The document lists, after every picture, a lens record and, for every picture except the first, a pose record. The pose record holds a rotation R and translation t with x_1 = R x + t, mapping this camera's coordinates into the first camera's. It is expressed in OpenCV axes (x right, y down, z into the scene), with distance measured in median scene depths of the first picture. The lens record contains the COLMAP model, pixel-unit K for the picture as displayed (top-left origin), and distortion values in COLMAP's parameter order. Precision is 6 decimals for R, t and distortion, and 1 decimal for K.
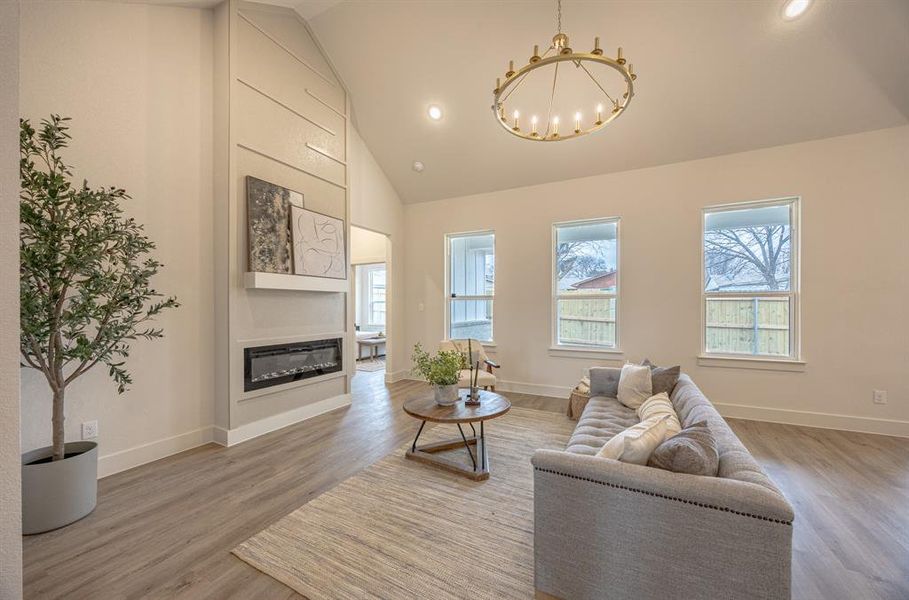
lens RADIAL K [[347.5, 0, 454.5], [0, 347.5, 308.2], [0, 0, 1]] dist [-0.007438, 0.000326]
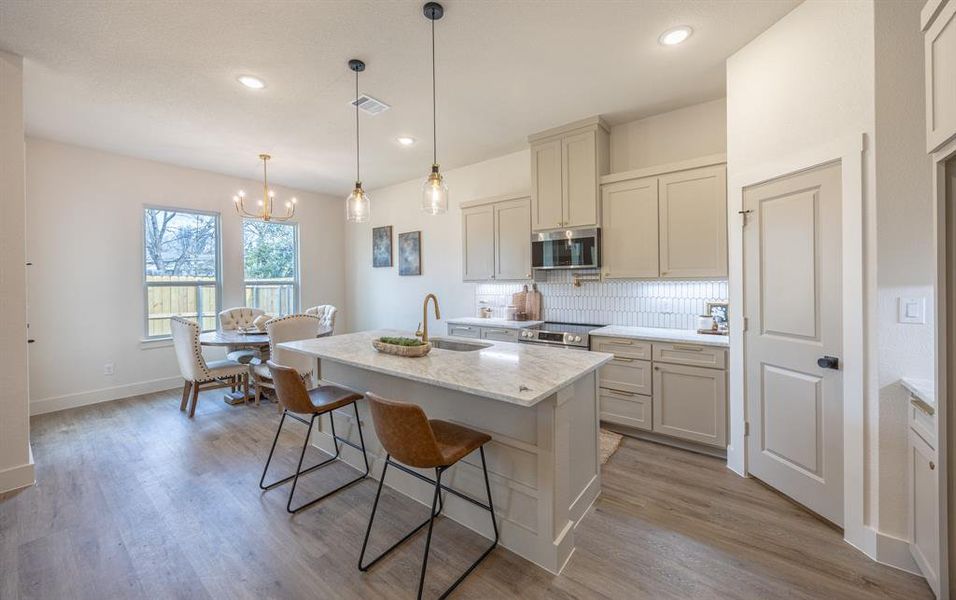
lens RADIAL K [[357.4, 0, 479.0], [0, 357.4, 284.2], [0, 0, 1]] dist [-0.007680, 0.000317]
pose [[0.179129, -0.008995, 0.983784, 0.750268], [0.016886, 0.999839, 0.006067, -0.034910], [-0.983681, 0.015525, 0.179252, -0.099016]]
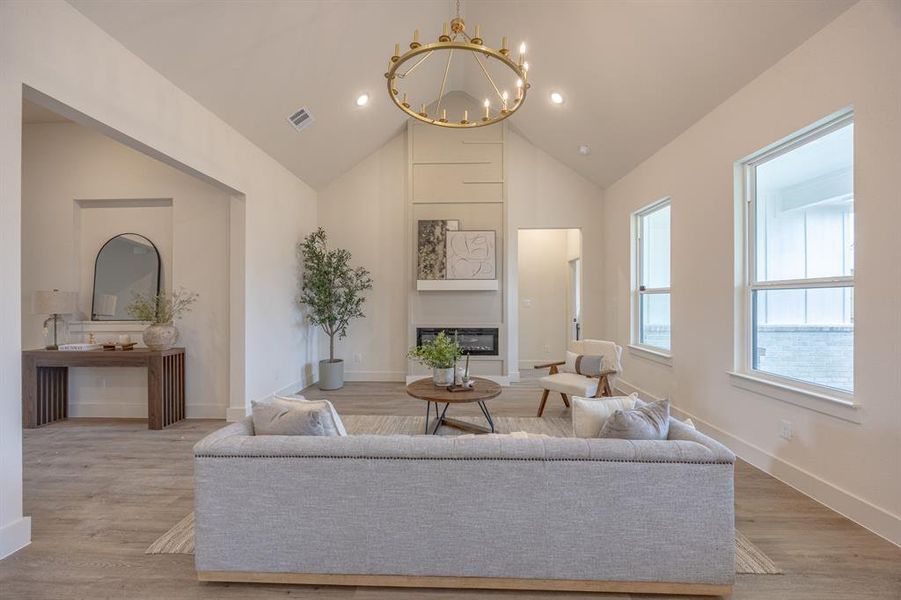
lens RADIAL K [[343.5, 0, 452.6], [0, 343.5, 302.0], [0, 0, 1]] dist [-0.006742, 0.001896]
pose [[0.420554, -0.002832, -0.907263, 0.835008], [-0.005442, 0.999969, -0.005644, 0.003468], [0.907251, 0.007311, 0.420526, 0.435024]]
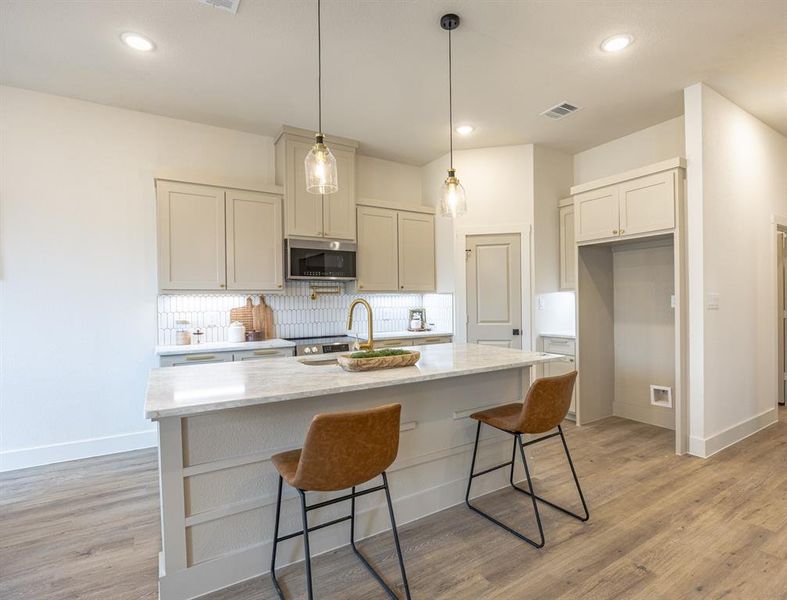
lens RADIAL K [[403.6, 0, 414.1], [0, 403.6, 305.5], [0, 0, 1]] dist [-0.020853, 0.003296]
pose [[-0.862801, 0.007291, 0.505491, 1.021238], [0.017423, 0.999731, 0.015318, -0.008936], [-0.505244, 0.022024, -0.862696, 0.712988]]
